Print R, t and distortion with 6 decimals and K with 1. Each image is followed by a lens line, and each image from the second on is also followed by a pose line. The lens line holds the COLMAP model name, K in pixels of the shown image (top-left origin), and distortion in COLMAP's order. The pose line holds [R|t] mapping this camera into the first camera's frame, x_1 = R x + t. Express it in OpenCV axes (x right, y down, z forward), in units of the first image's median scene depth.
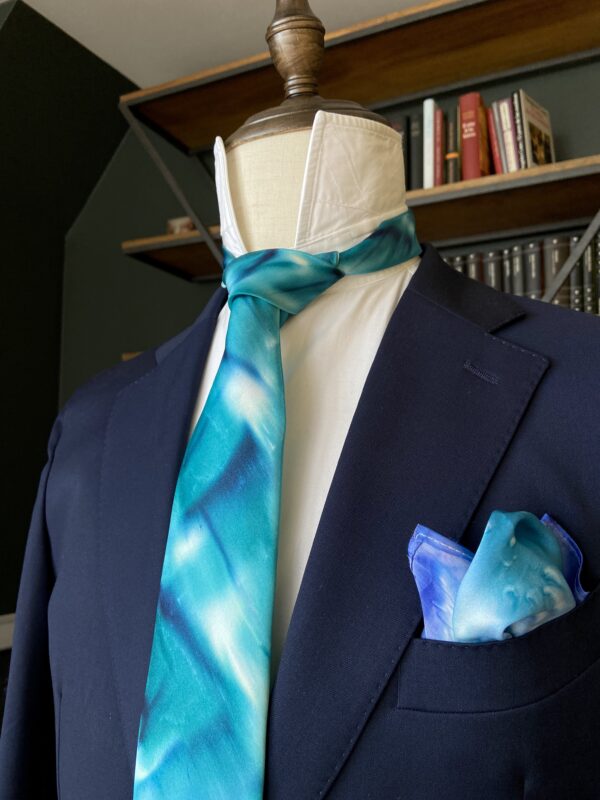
lens RADIAL K [[611.0, 0, 306.5], [0, 611.0, 398.7], [0, 0, 1]] dist [0.115340, -0.160989]
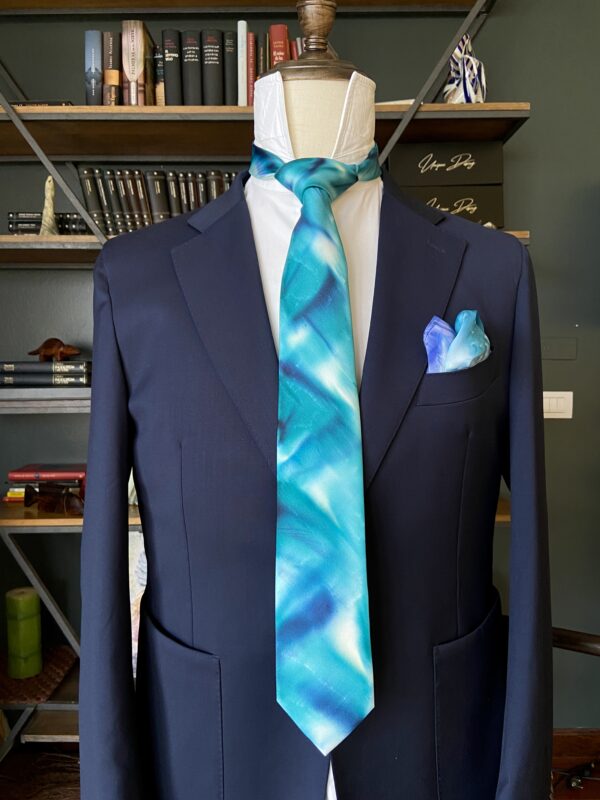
lens RADIAL K [[611.0, 0, 310.4], [0, 611.0, 407.6], [0, 0, 1]] dist [0.115340, -0.160989]
pose [[0.898961, -0.038500, 0.436333, -0.219336], [-0.023742, 0.990383, 0.136302, 0.048359], [-0.437384, -0.132890, 0.889402, -0.134582]]
